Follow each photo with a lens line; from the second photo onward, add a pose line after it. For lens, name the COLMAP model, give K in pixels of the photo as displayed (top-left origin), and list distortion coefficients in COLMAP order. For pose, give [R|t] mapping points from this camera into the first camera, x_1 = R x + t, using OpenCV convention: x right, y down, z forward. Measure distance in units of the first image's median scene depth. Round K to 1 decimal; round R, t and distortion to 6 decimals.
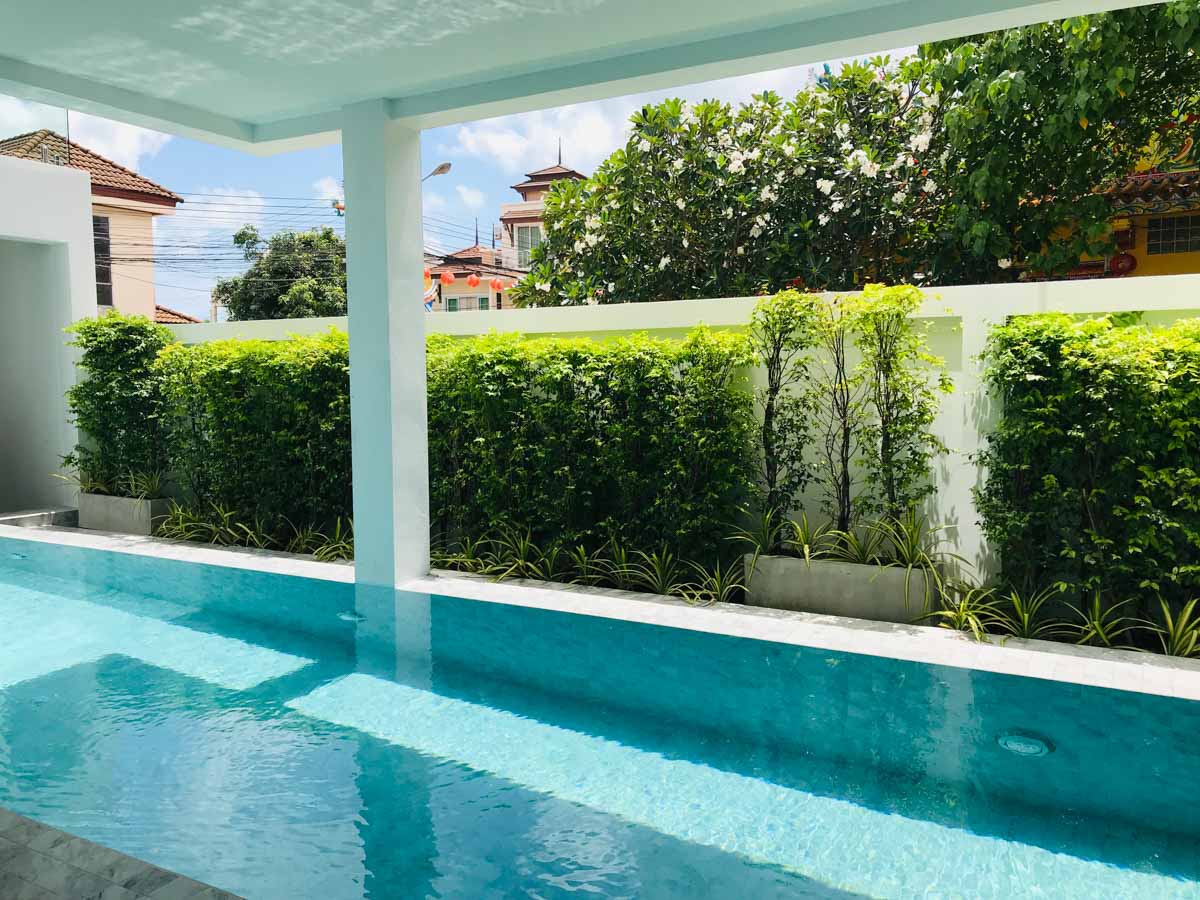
lens RADIAL K [[999.8, 0, 598.9], [0, 999.8, 449.7], [0, 0, 1]] dist [0.057134, -0.044875]
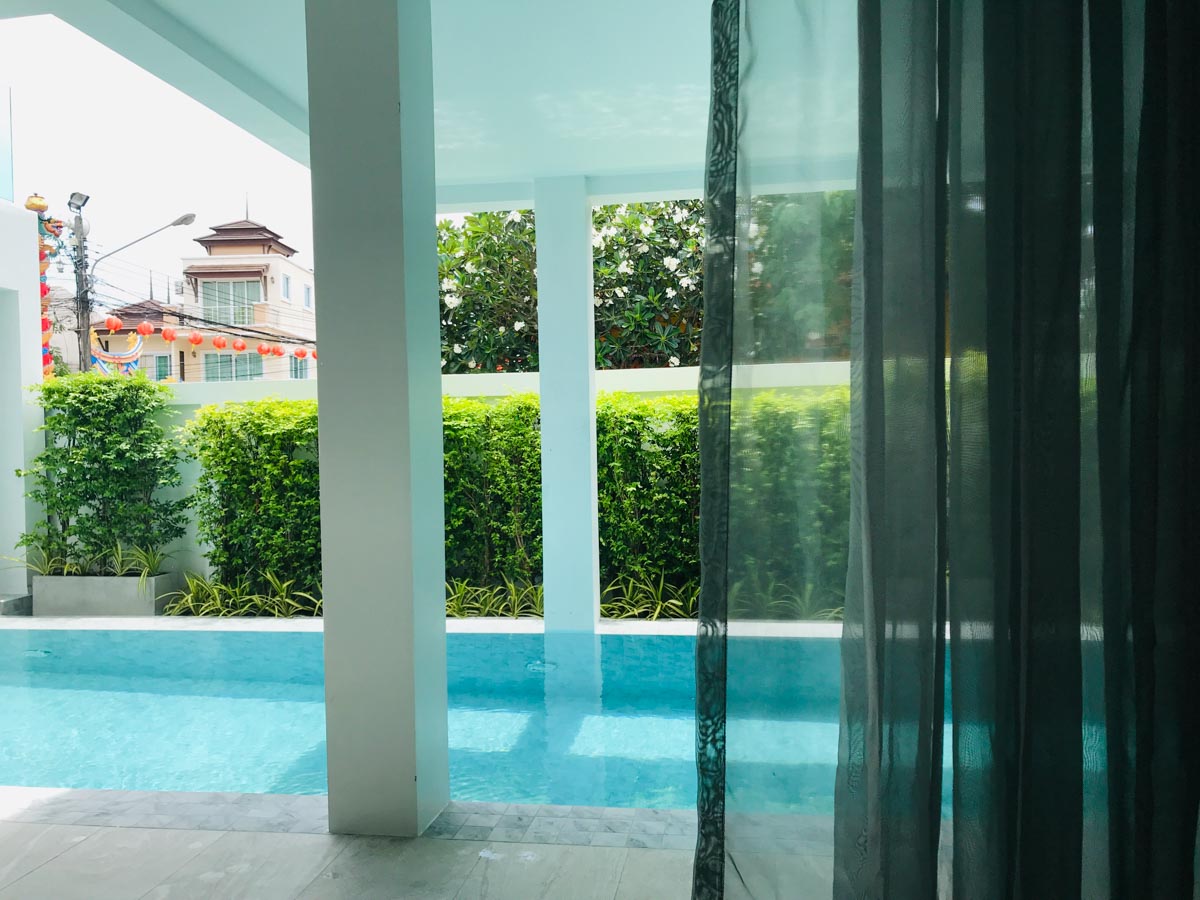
lens RADIAL K [[999.8, 0, 602.6], [0, 999.8, 452.7], [0, 0, 1]] dist [0.057134, -0.044875]
pose [[0.930601, -0.021648, 0.365395, -0.259636], [0.042974, 0.997808, -0.050332, 0.000933], [-0.363504, 0.062542, 0.929491, 0.003518]]
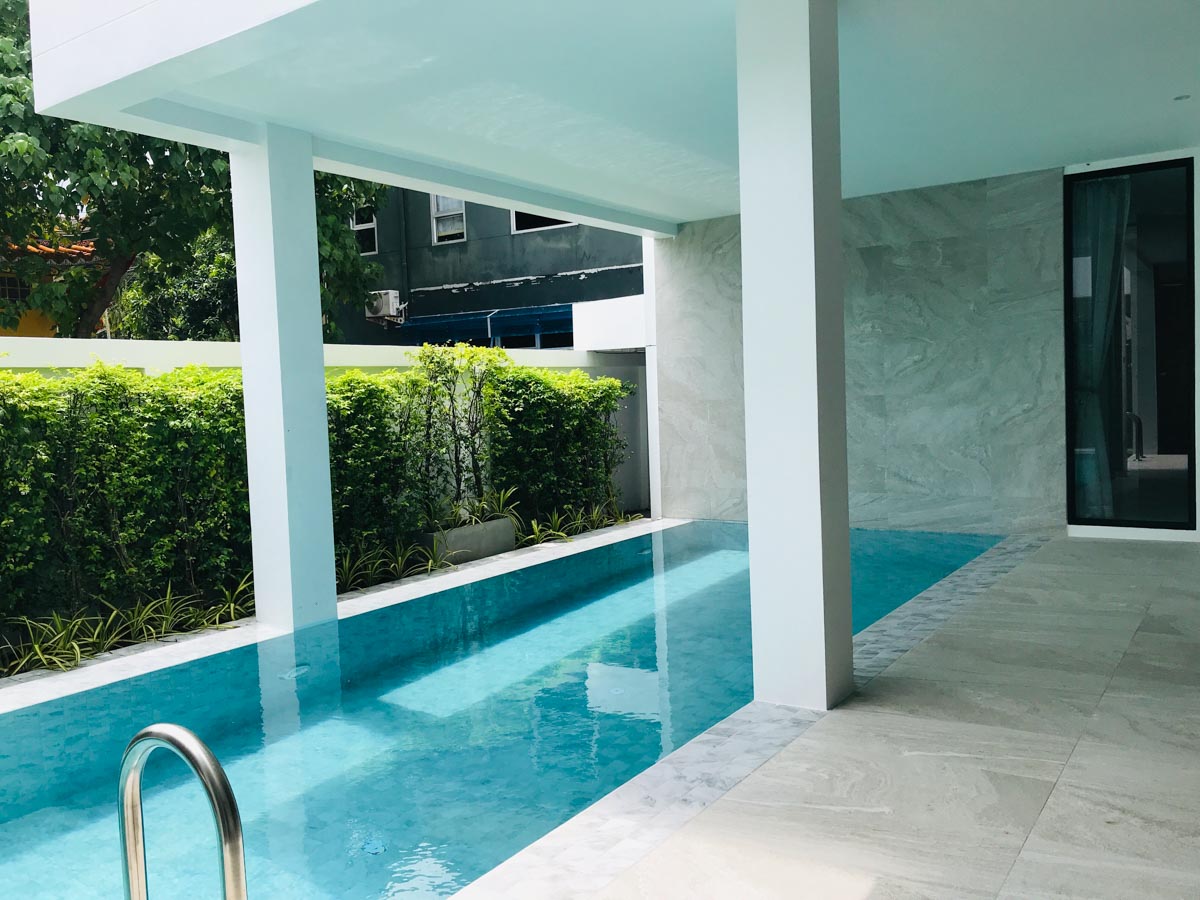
lens RADIAL K [[999.8, 0, 603.2], [0, 999.8, 457.3], [0, 0, 1]] dist [0.057134, -0.044875]
pose [[0.055542, -0.061432, 0.996565, -0.519410], [0.116344, 0.991704, 0.054648, -0.020415], [-0.991655, 0.112909, 0.062229, 0.286784]]
